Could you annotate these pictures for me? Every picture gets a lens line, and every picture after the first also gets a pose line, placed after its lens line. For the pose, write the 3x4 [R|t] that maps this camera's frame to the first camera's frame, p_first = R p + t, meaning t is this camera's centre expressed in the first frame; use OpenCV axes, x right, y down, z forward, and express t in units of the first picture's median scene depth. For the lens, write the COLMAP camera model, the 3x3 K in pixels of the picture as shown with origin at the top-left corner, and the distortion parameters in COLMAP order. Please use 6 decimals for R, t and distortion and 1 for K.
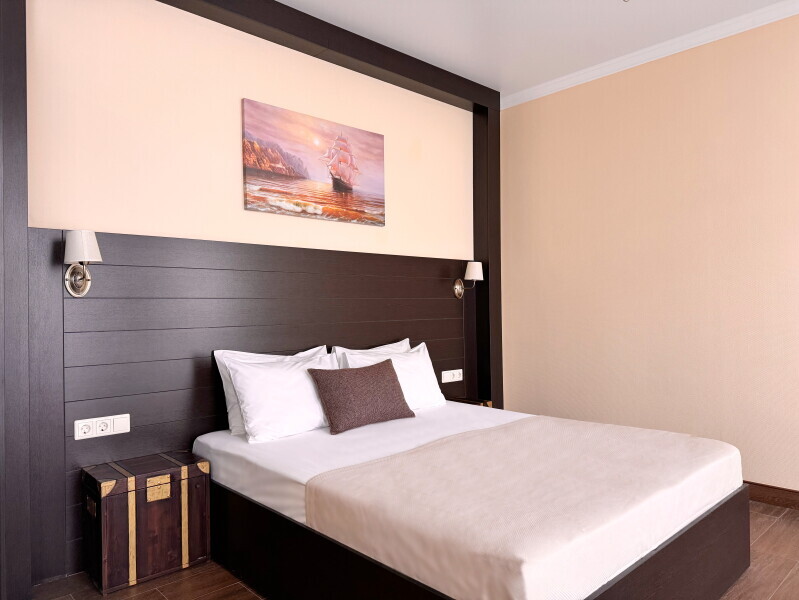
lens RADIAL K [[556.1, 0, 399.5], [0, 556.1, 300.0], [0, 0, 1]] dist [0.049989, -0.002079]
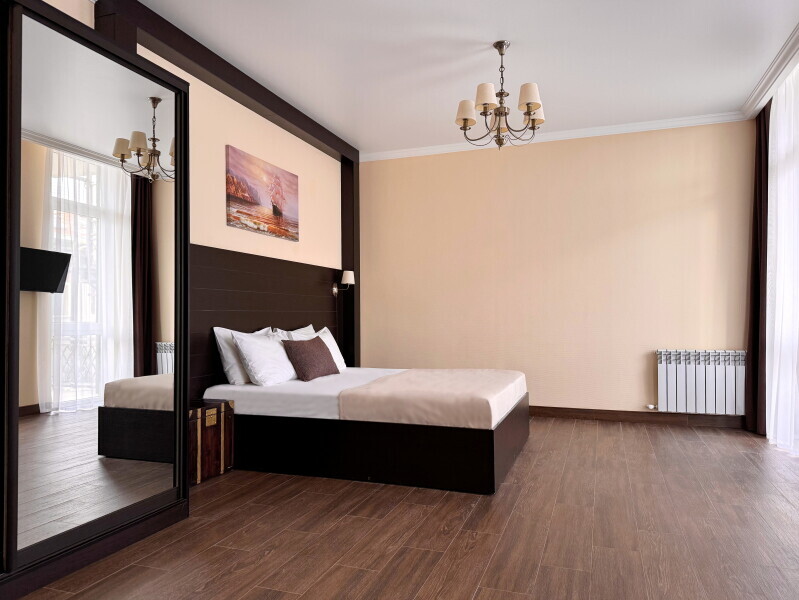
lens RADIAL K [[563.1, 0, 399.5], [0, 563.1, 300.0], [0, 0, 1]] dist [-0.002094, -0.001033]
pose [[0.888648, 0.016486, 0.458293, -0.500332], [-0.005616, 0.999670, -0.025070, 0.049509], [-0.458555, 0.019705, 0.888448, -0.386733]]
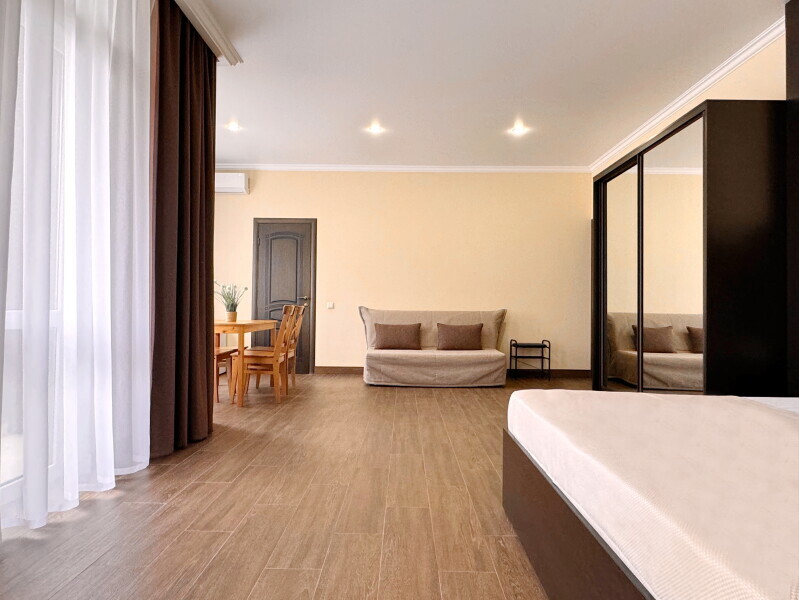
lens RADIAL K [[490.1, 0, 399.5], [0, 490.1, 300.0], [0, 0, 1]] dist [0.000074, 0.000001]
pose [[-0.686891, -0.011440, -0.726670, 1.063586], [-0.004568, 0.999924, -0.011424, 0.091682], [0.726746, -0.004528, -0.686891, 1.132897]]
